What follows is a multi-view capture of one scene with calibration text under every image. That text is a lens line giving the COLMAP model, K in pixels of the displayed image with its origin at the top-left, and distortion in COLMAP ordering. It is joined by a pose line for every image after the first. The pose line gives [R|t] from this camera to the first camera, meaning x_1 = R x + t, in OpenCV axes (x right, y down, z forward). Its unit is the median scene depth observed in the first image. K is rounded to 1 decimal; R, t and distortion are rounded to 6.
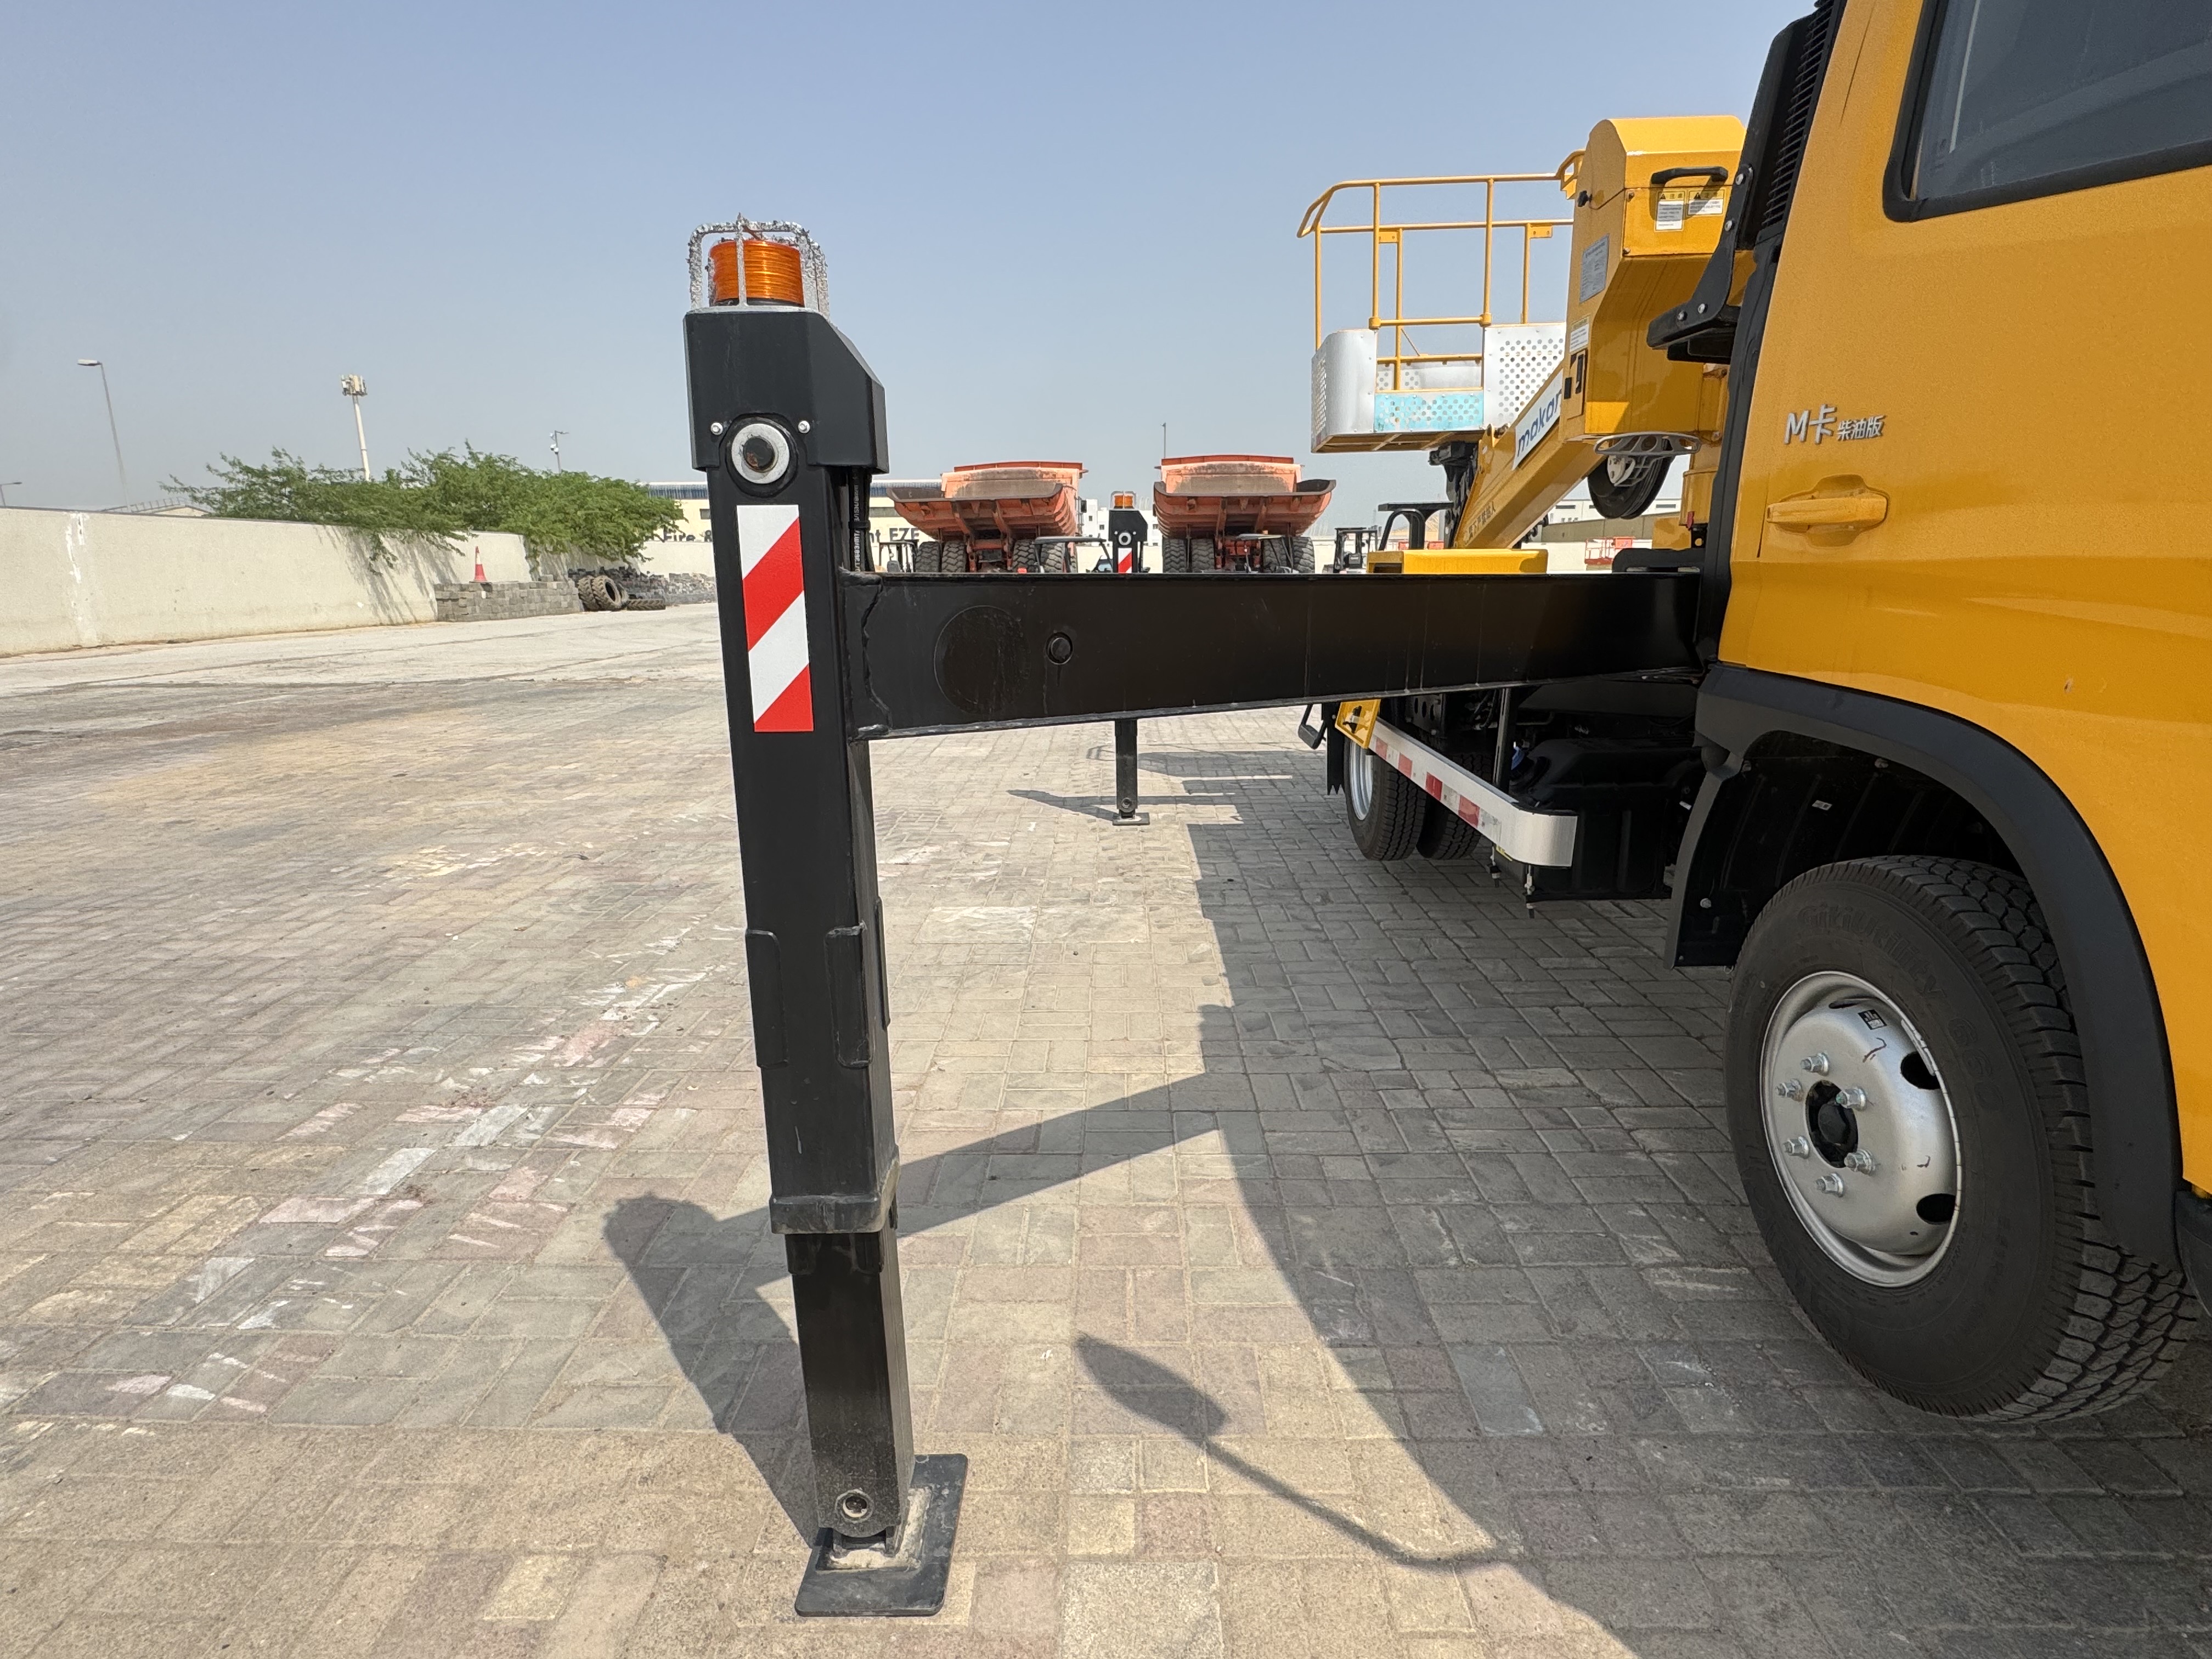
lens RADIAL K [[1127.4, 0, 1108.7], [0, 1127.4, 819.1], [0, 0, 1]] dist [-0.005550, -0.000312]
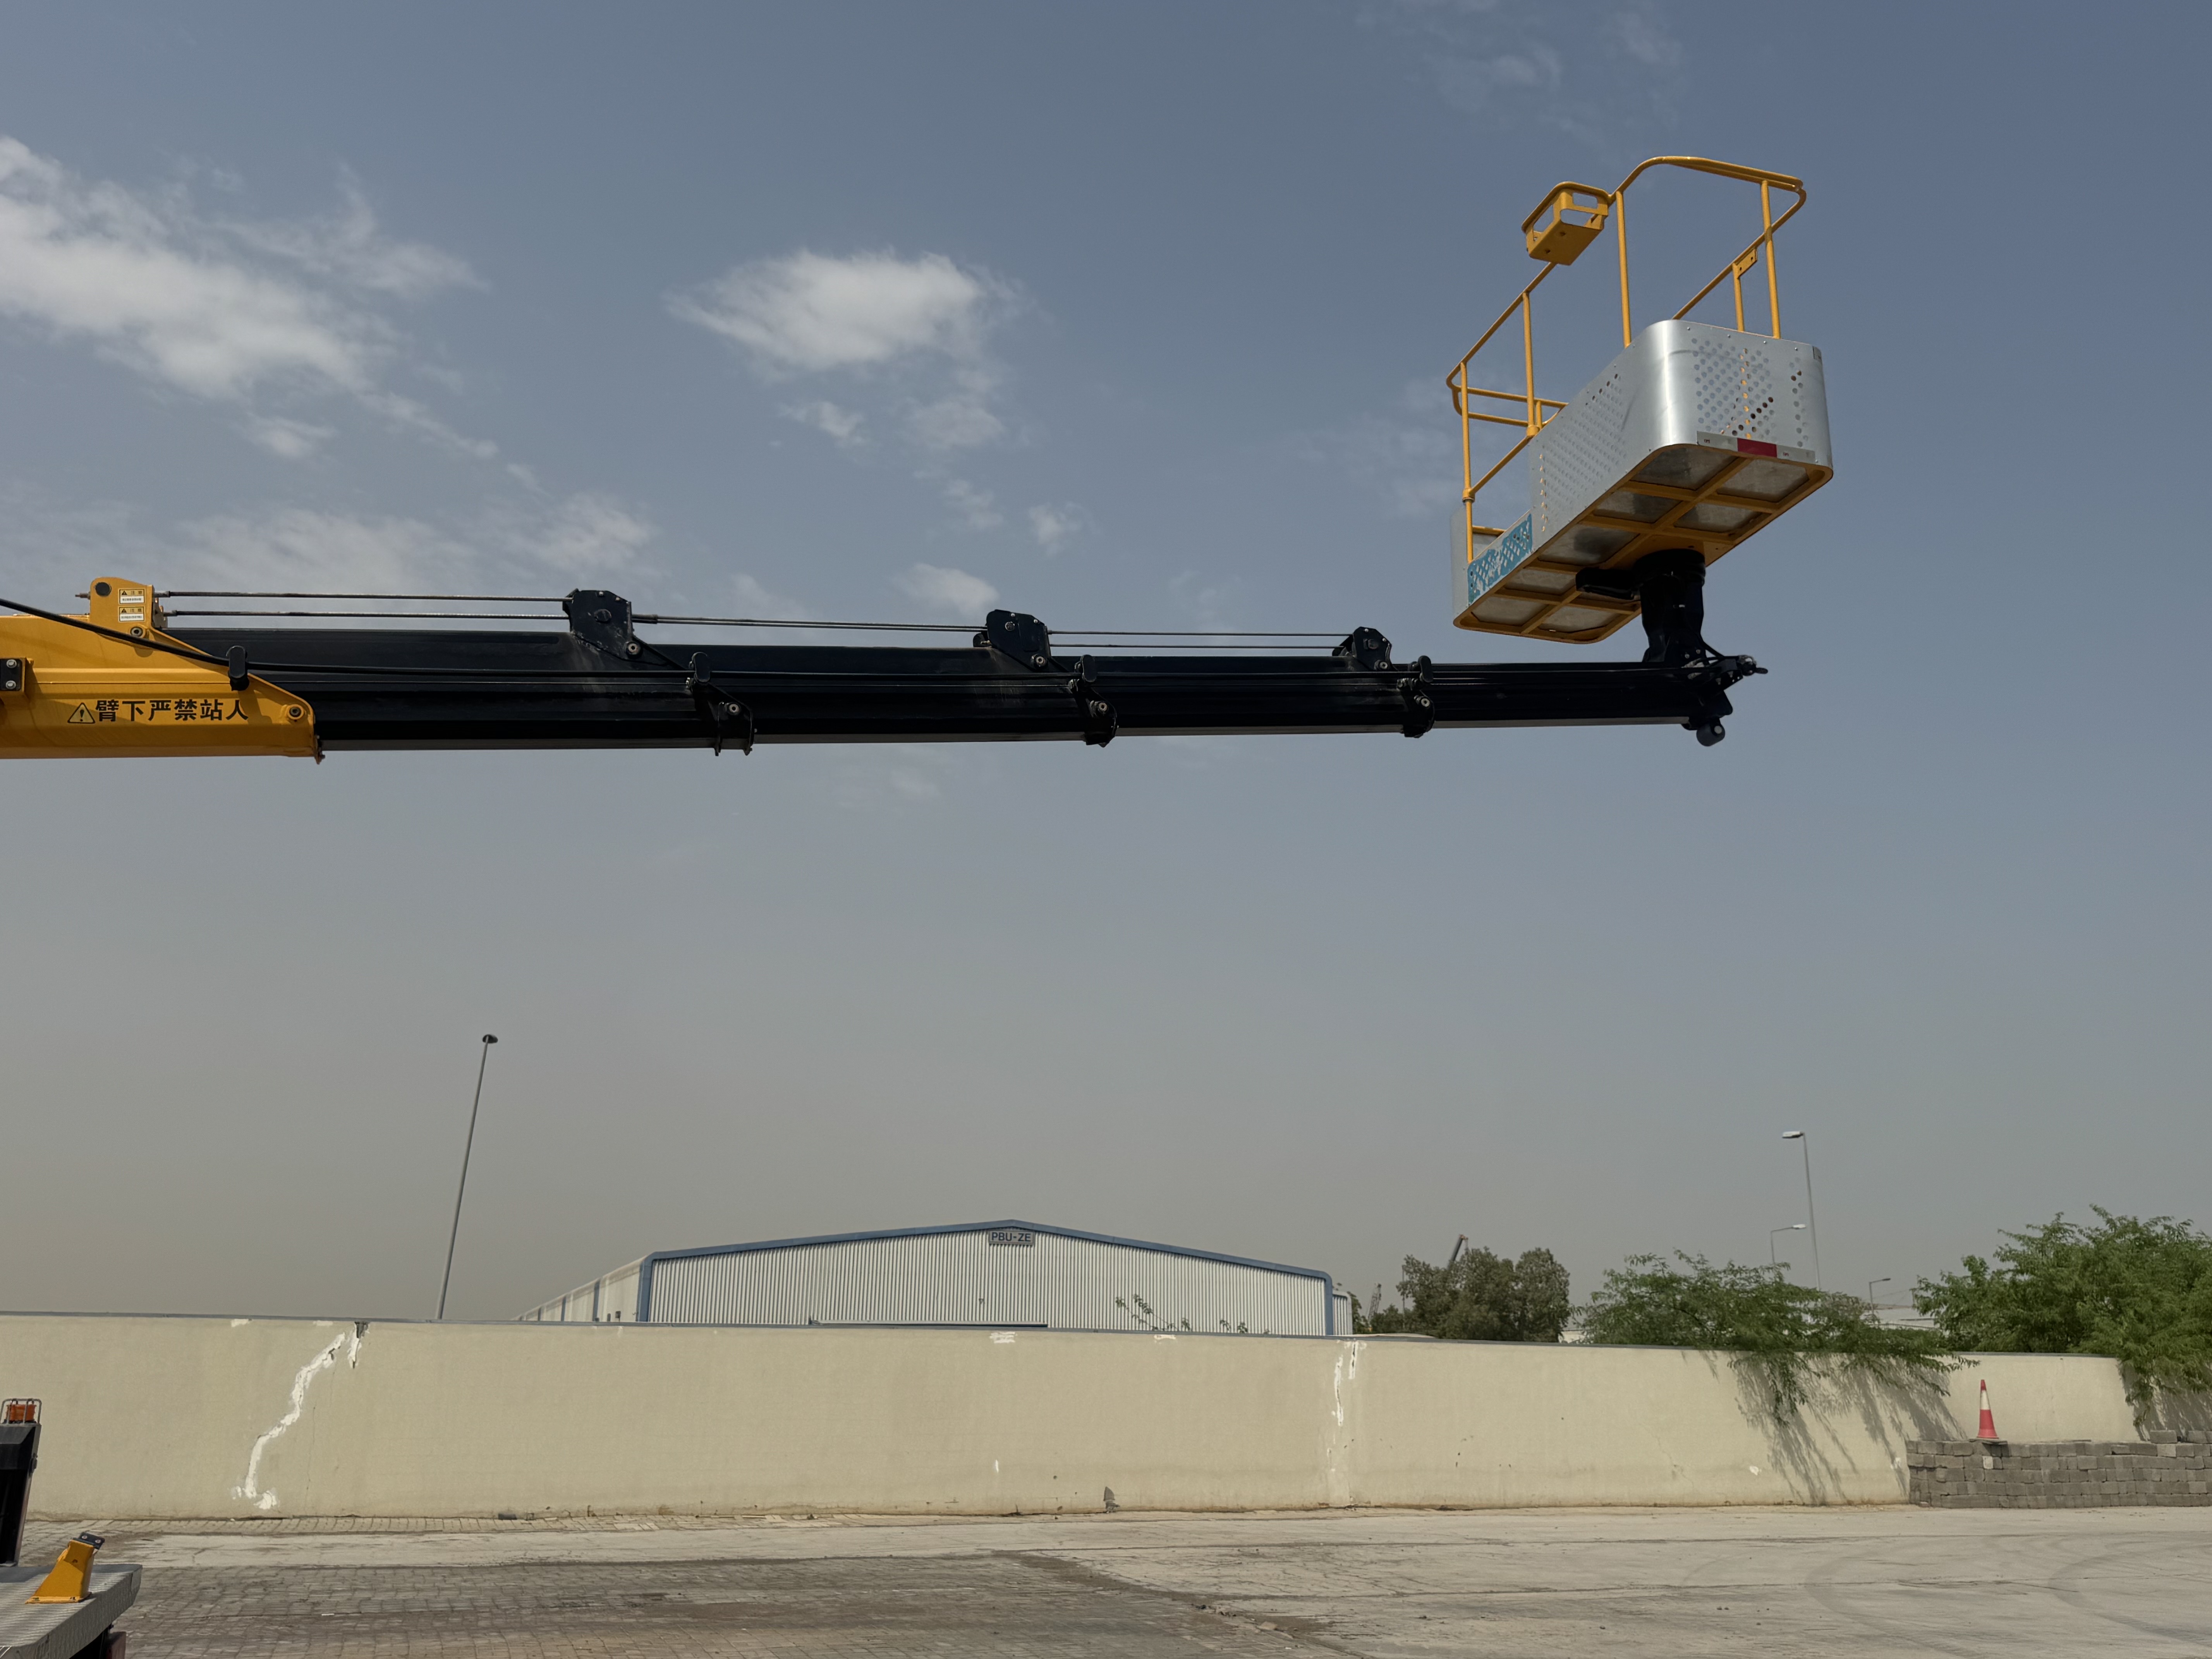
lens RADIAL K [[1849.5, 0, 1103.6], [0, 1849.5, 835.9], [0, 0, 1]] dist [0.034552, -0.064149]
pose [[0.341475, -0.252912, -0.905224, 0.242748], [-0.220906, 0.914540, -0.338847, -0.062917], [0.913562, 0.315677, 0.256423, 0.204994]]
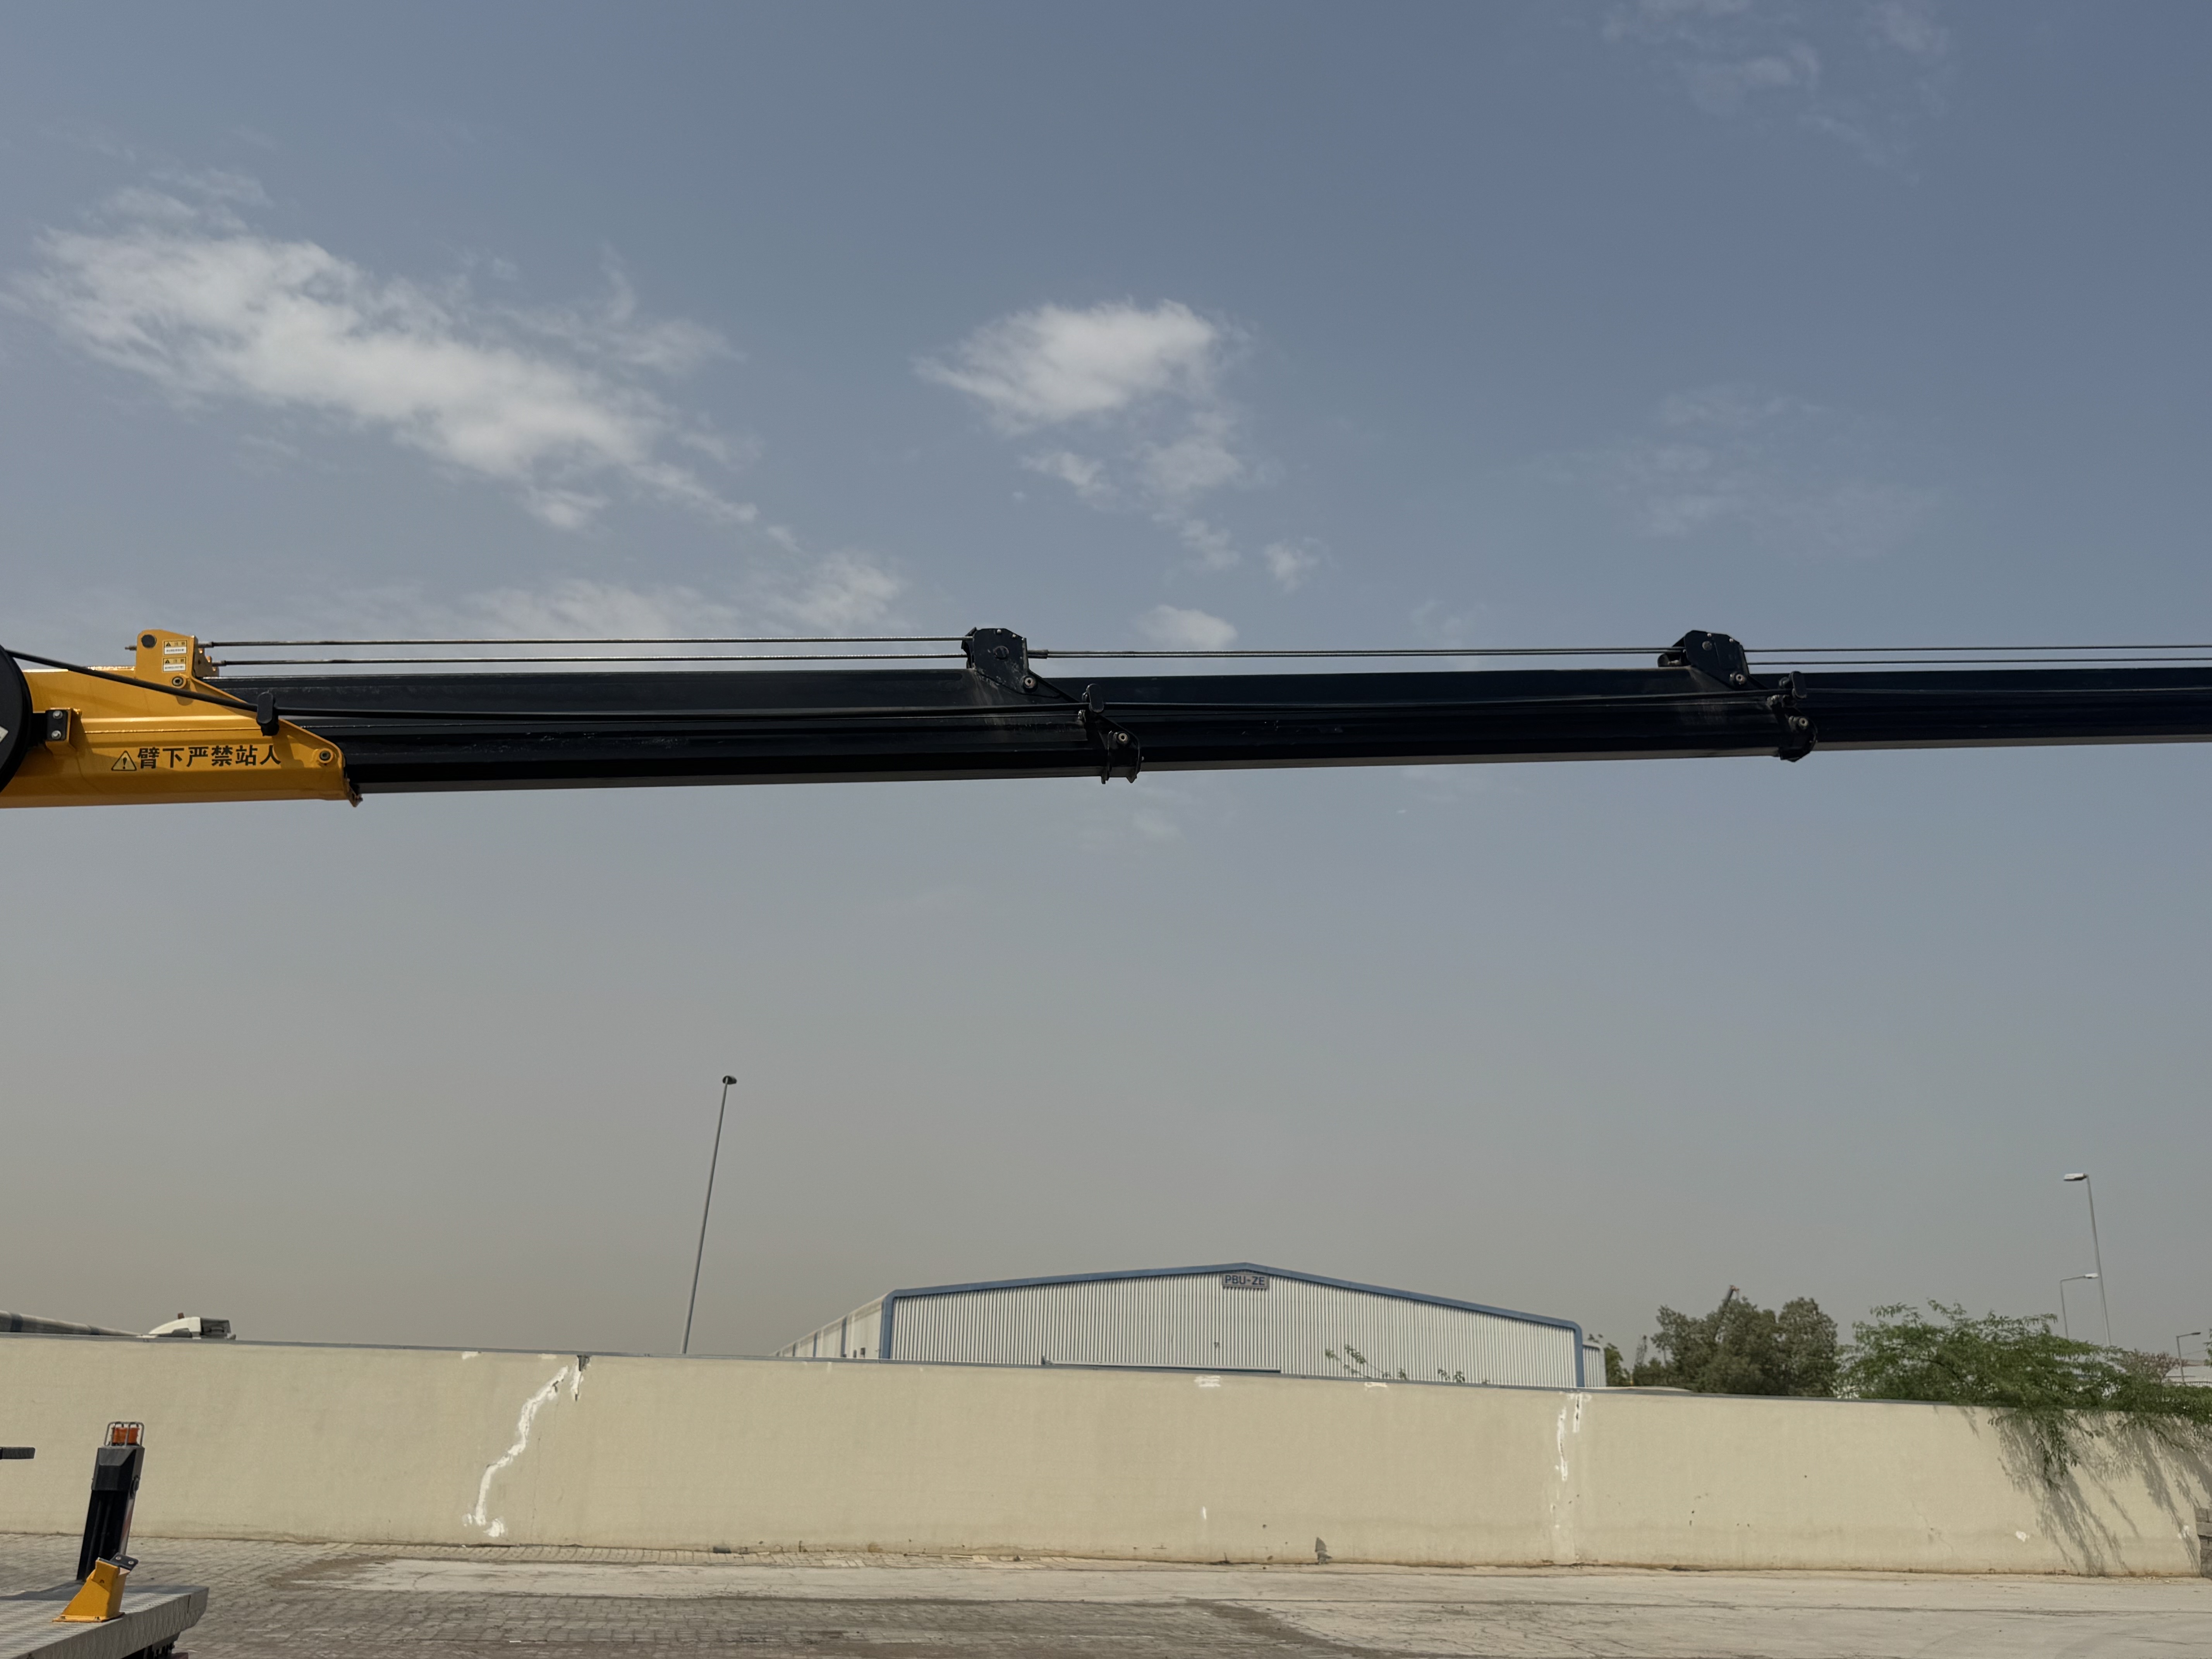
lens RADIAL K [[1852.8, 0, 1103.2], [0, 1852.8, 835.4], [0, 0, 1]] dist [0.033689, -0.064155]
pose [[0.214922, -0.278554, -0.936064, 0.243686], [-0.245309, 0.912338, -0.327817, -0.068165], [0.945321, 0.300080, 0.127750, 0.225971]]
